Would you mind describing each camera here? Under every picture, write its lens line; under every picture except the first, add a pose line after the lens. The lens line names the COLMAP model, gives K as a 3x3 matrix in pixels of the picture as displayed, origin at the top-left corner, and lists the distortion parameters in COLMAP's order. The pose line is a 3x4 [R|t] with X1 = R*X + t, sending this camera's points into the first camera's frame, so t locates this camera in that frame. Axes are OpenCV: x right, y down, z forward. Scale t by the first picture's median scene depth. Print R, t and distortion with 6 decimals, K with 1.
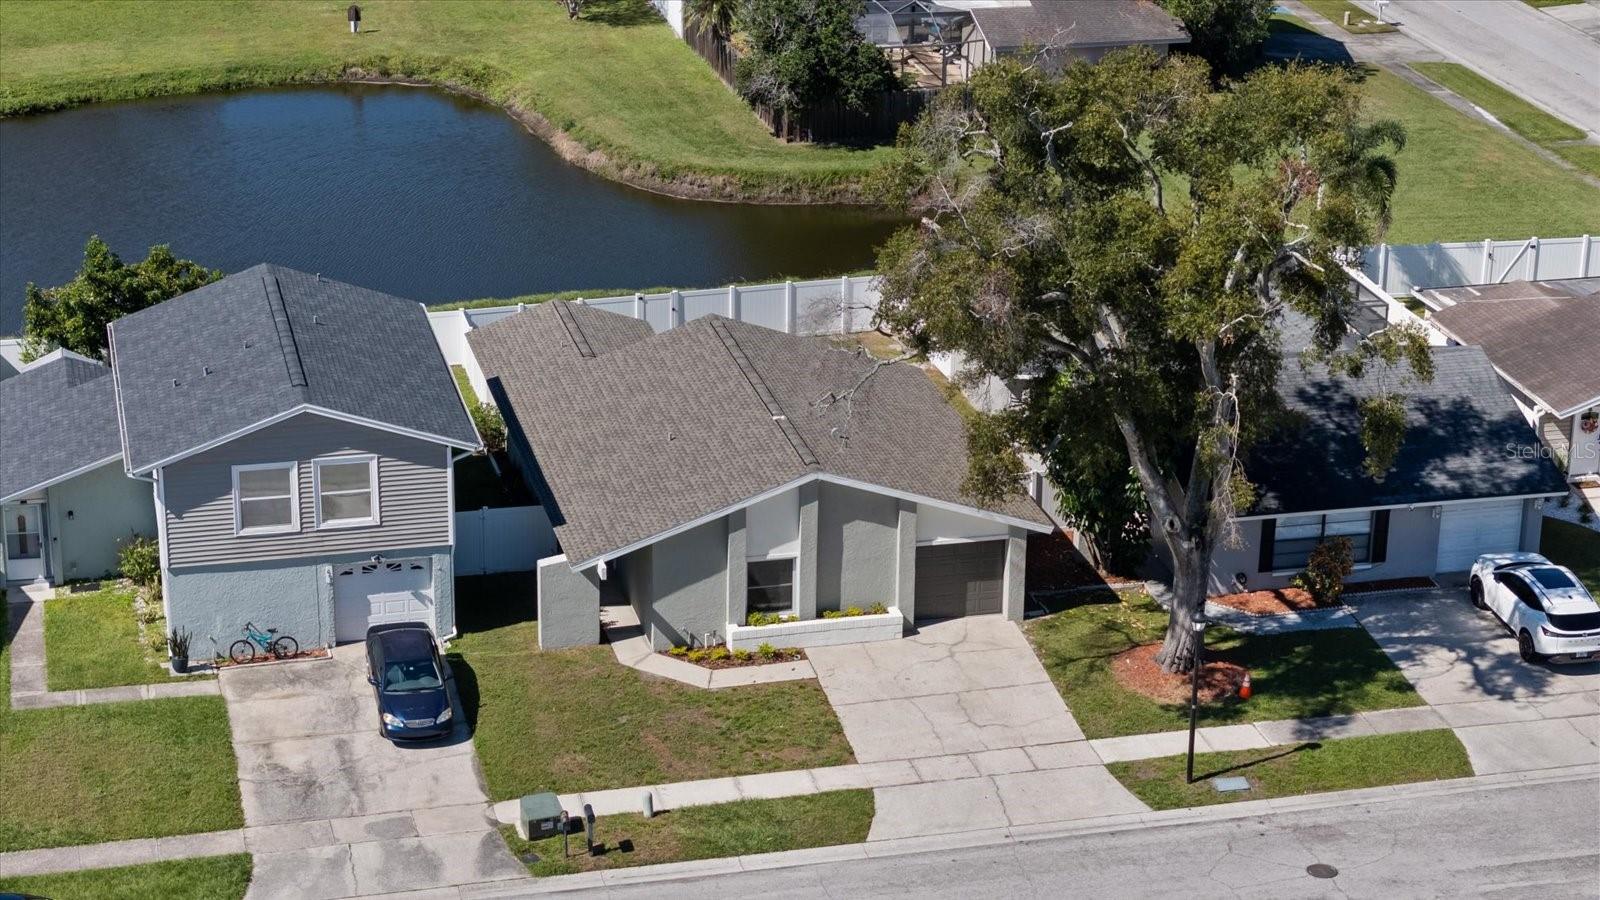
lens RADIAL K [[3113.9, 0, 800.0], [0, 3113.9, 450.0], [0, 0, 1]] dist [-0.035764, -0.073649]
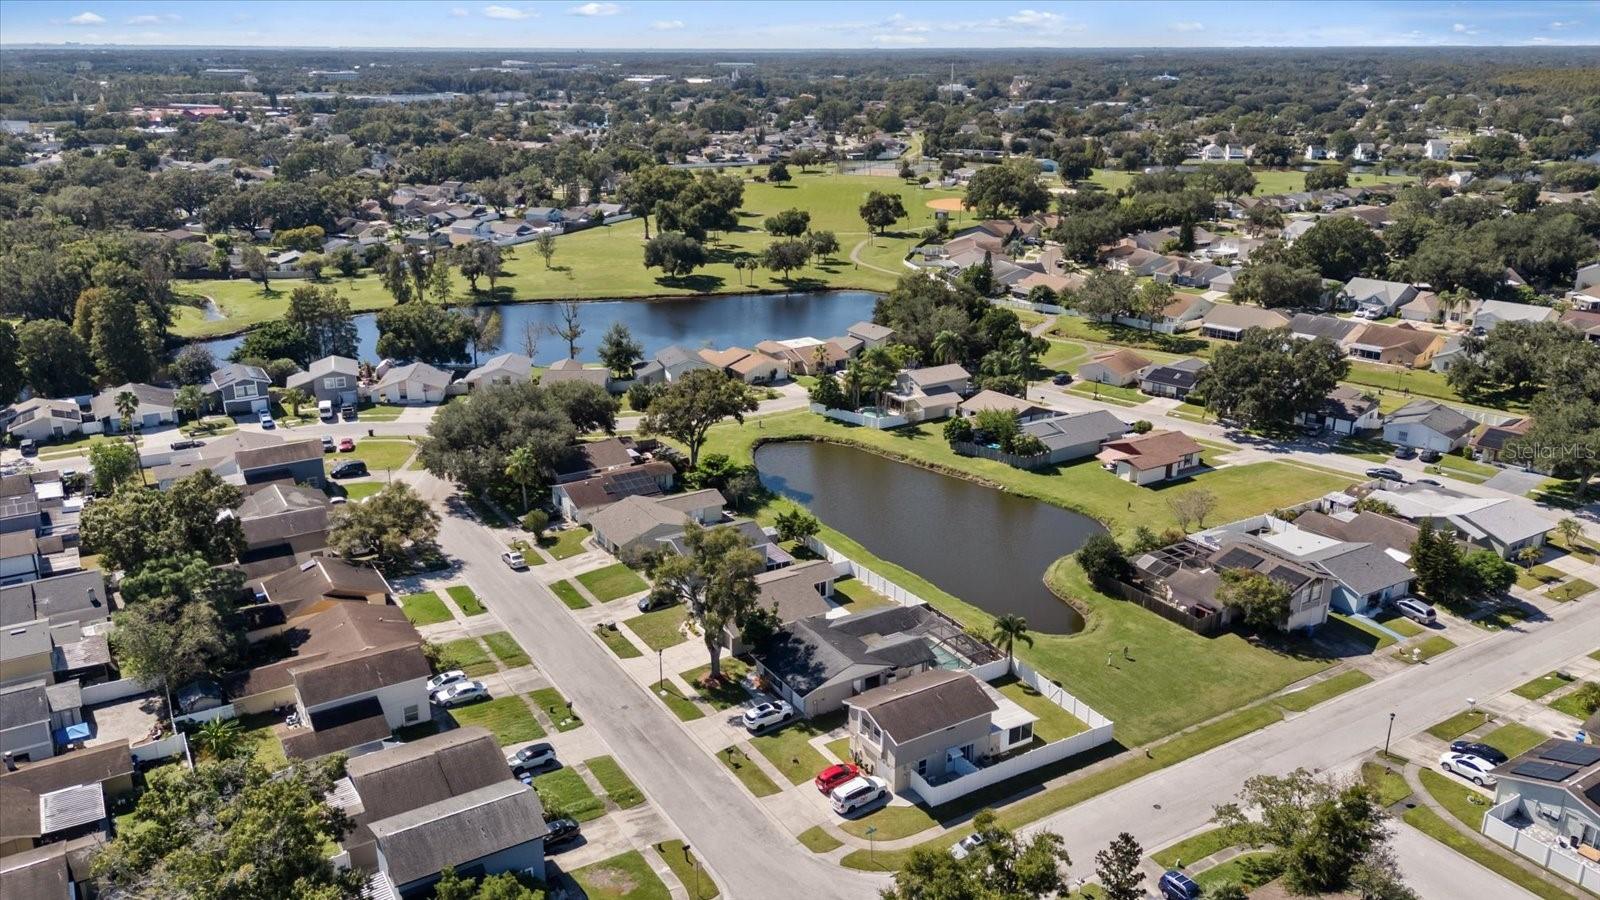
lens RADIAL K [[1125.8, 0, 800.0], [0, 1125.8, 450.0], [0, 0, 1]] dist [0.046842, -0.003266]
pose [[0.331978, 0.288437, -0.898106, 1.408356], [-0.343414, 0.923721, 0.169724, -0.497494], [0.878554, 0.252077, 0.405708, 0.420359]]
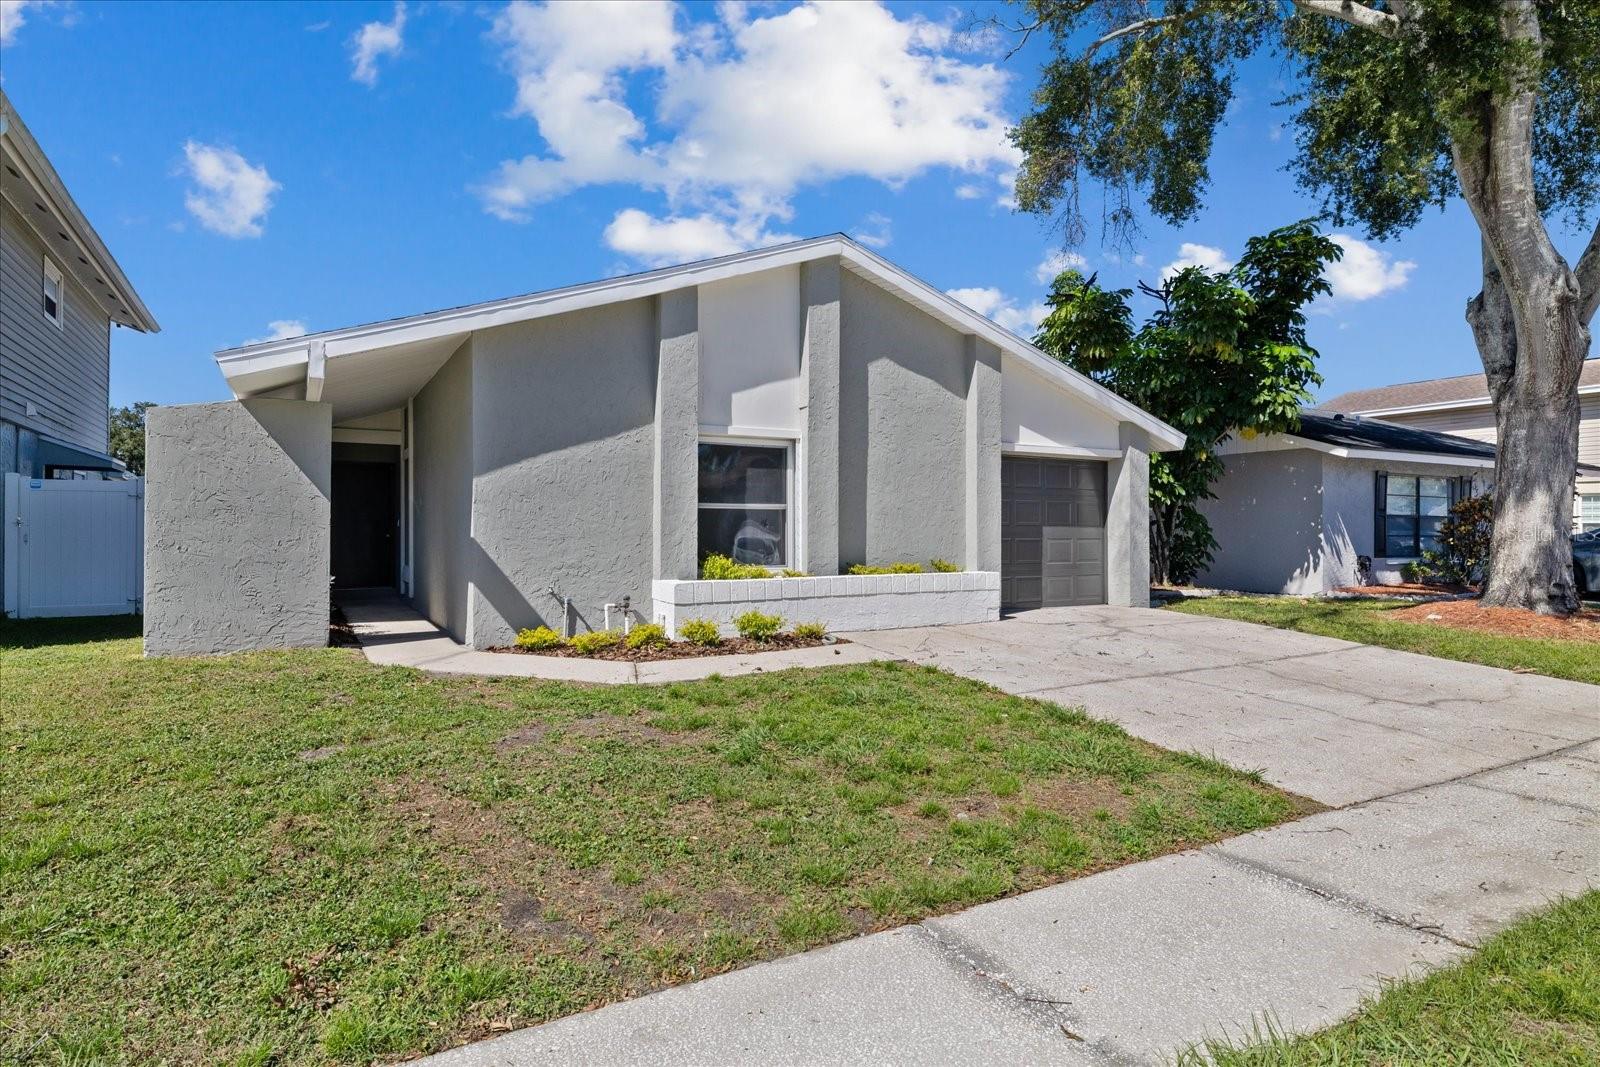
lens RADIAL K [[886.9, 0, 766.3], [0, 886.9, 529.1], [0, 0, 1]] dist [-0.001433, -0.000183]
pose [[0.970287, -0.019571, 0.241164, -0.037931], [0.107306, 0.928148, -0.356407, 0.095053], [-0.216861, 0.371696, 0.902670, 0.891061]]
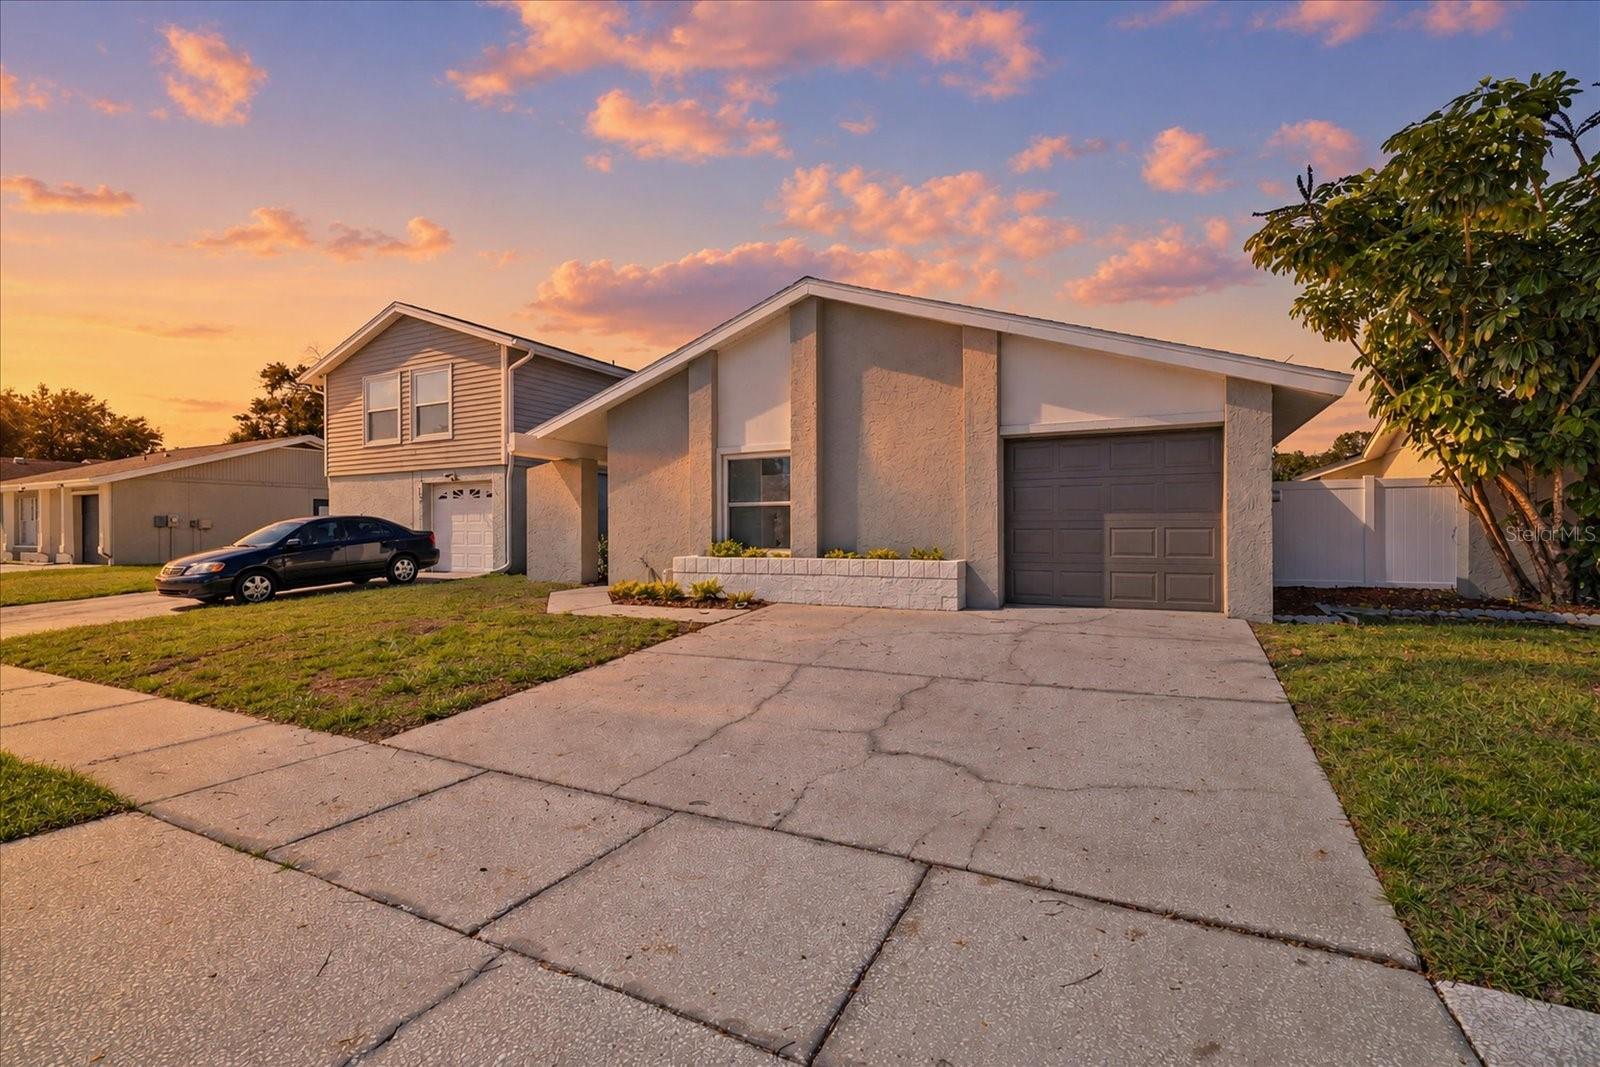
lens RADIAL K [[689.1, 0, 800.0], [0, 689.1, 533.5], [0, 0, 1]] dist [-0.000401, -0.000007]
pose [[0.748745, -0.016124, -0.662662, 0.088730], [-0.226884, 0.933085, -0.279062, 0.086662], [0.622820, 0.359294, 0.694985, 0.921289]]
